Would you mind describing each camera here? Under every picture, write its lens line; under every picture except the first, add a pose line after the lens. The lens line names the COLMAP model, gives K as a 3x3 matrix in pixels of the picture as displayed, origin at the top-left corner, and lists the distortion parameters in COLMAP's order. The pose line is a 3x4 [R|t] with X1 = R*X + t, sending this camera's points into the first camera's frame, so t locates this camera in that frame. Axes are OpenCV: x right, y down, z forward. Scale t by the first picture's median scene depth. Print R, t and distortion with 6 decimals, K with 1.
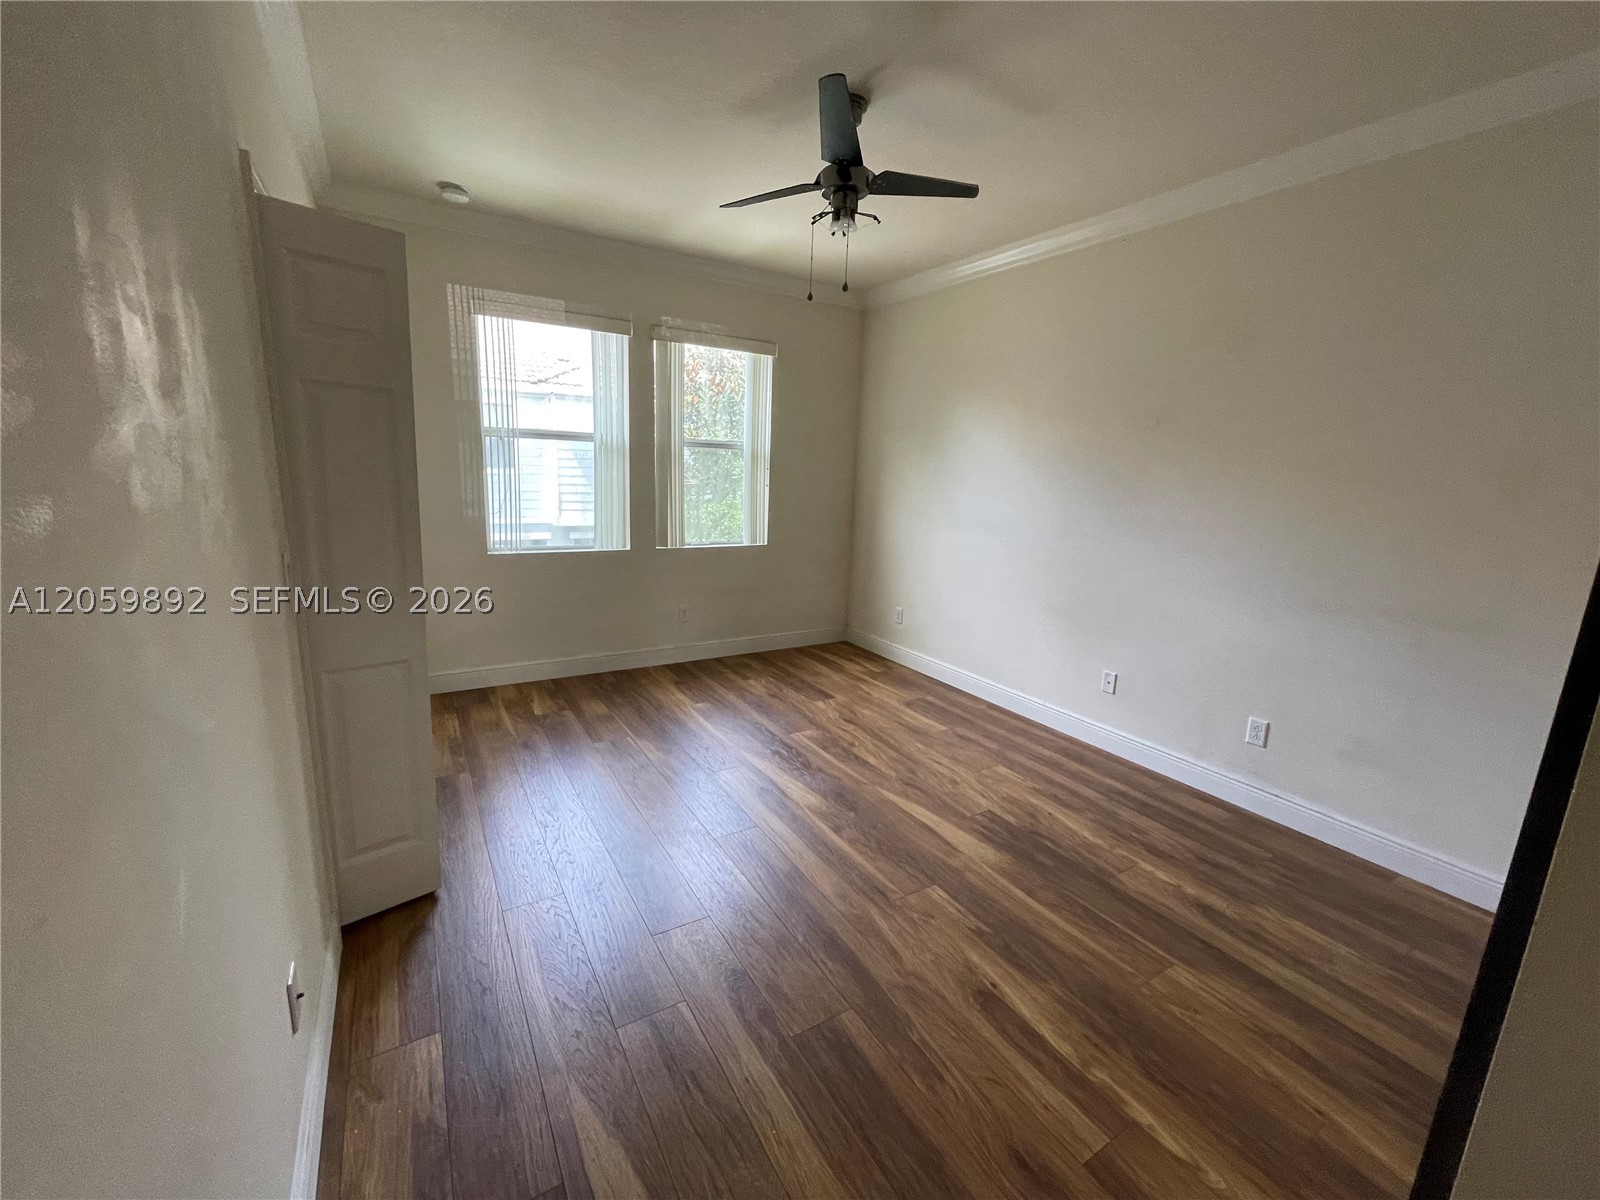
lens RADIAL K [[641.4, 0, 795.8], [0, 641.4, 594.6], [0, 0, 1]] dist [-0.000445, -0.000117]
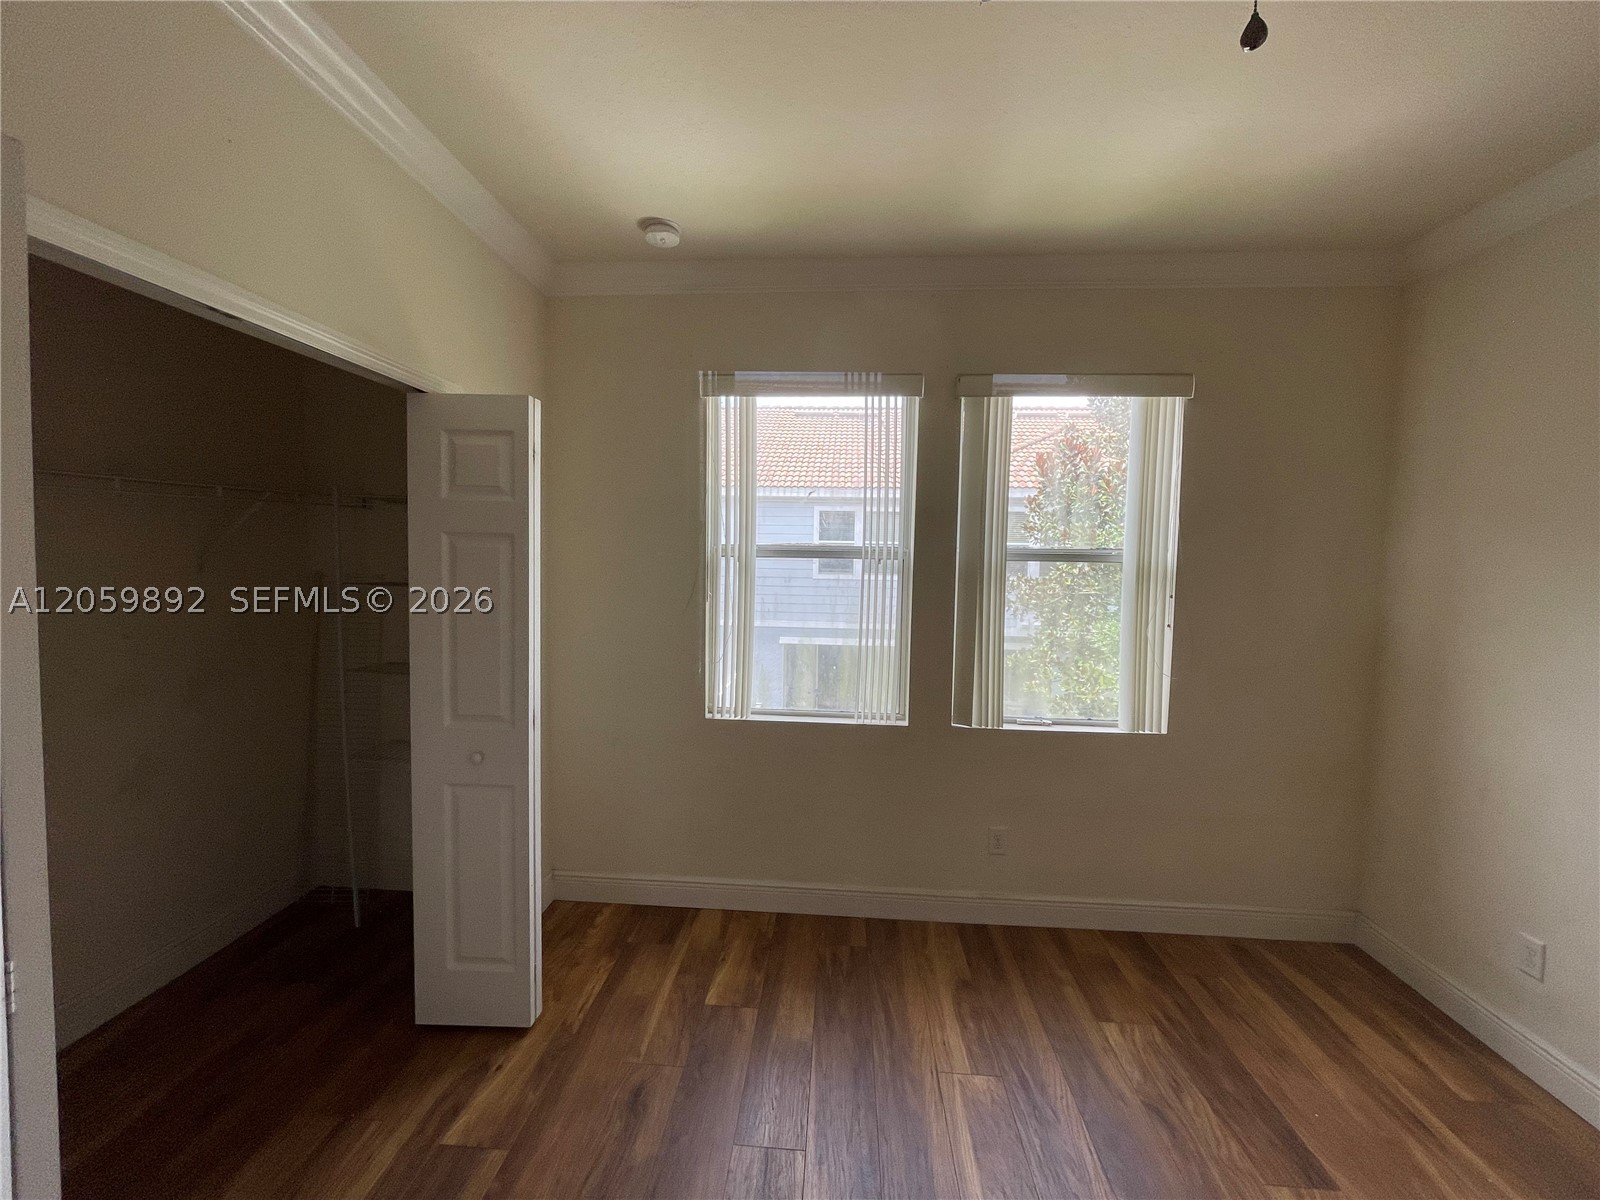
lens RADIAL K [[650.3, 0, 802.2], [0, 650.3, 596.8], [0, 0, 1]] dist [0.001599, 0.000325]
pose [[0.821190, 0.011973, -0.570529, 0.016027], [-0.097296, 0.988079, -0.119306, -0.105466], [0.562299, 0.153483, 0.812566, 0.397184]]
